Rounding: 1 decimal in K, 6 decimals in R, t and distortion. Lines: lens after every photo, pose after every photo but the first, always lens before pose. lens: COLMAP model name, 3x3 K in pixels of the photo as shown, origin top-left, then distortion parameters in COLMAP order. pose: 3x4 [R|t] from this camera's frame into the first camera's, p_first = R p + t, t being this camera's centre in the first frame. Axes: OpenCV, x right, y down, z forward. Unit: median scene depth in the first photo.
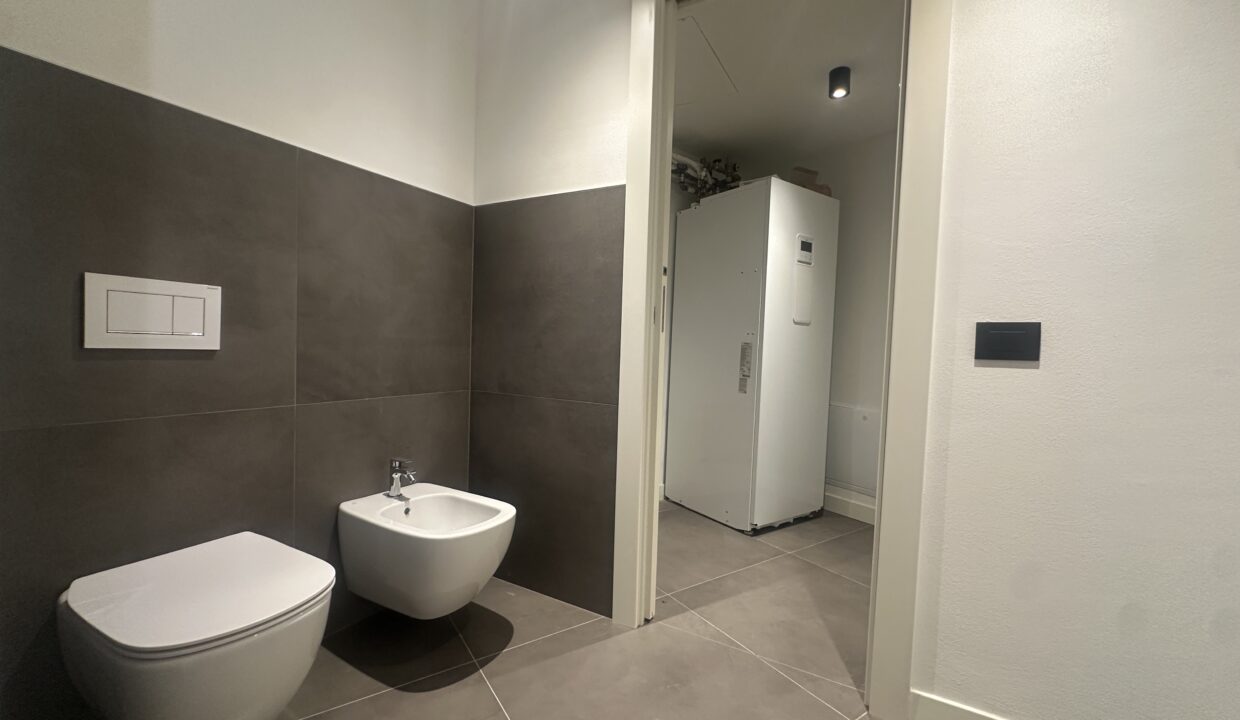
lens RADIAL K [[498.8, 0, 620.0], [0, 498.8, 360.0], [0, 0, 1]] dist [-0.026455, -0.000124]
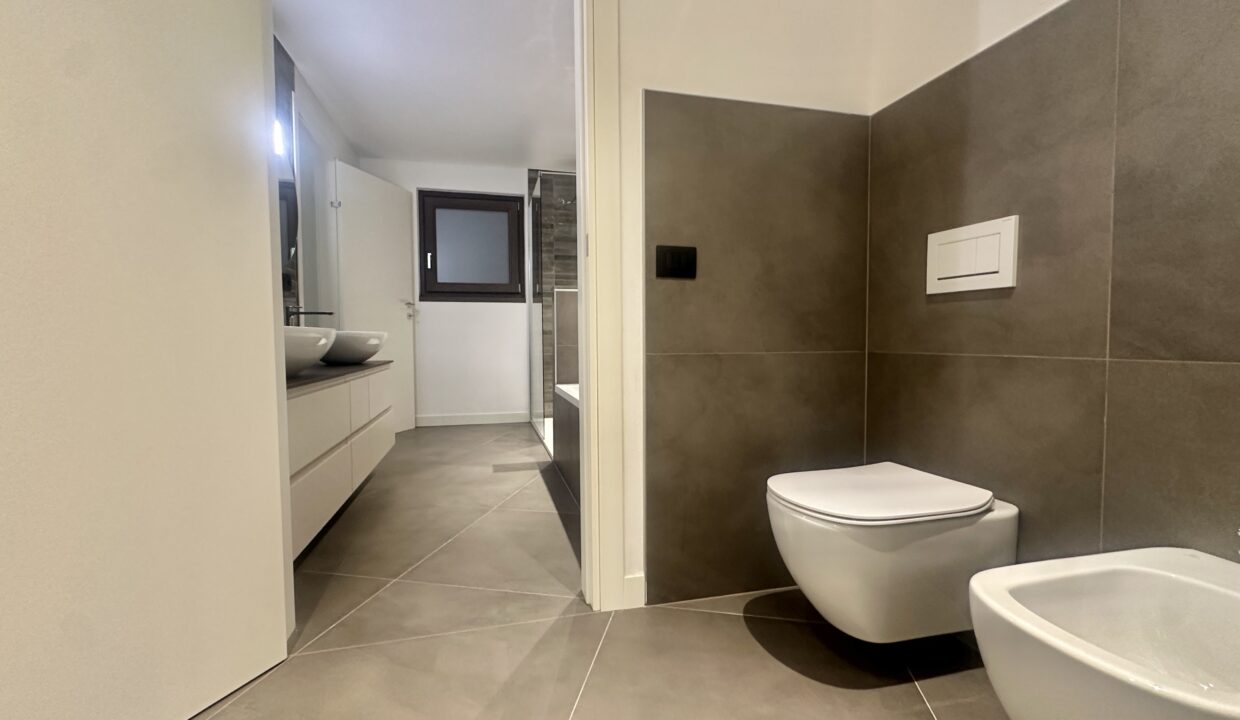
lens RADIAL K [[498.8, 0, 620.0], [0, 498.8, 360.0], [0, 0, 1]] dist [-0.026455, -0.000124]
pose [[-0.711950, -0.004793, -0.702214, 0.316586], [-0.049751, 0.997808, 0.043630, 0.109738], [0.700466, 0.065998, -0.710628, 1.133131]]
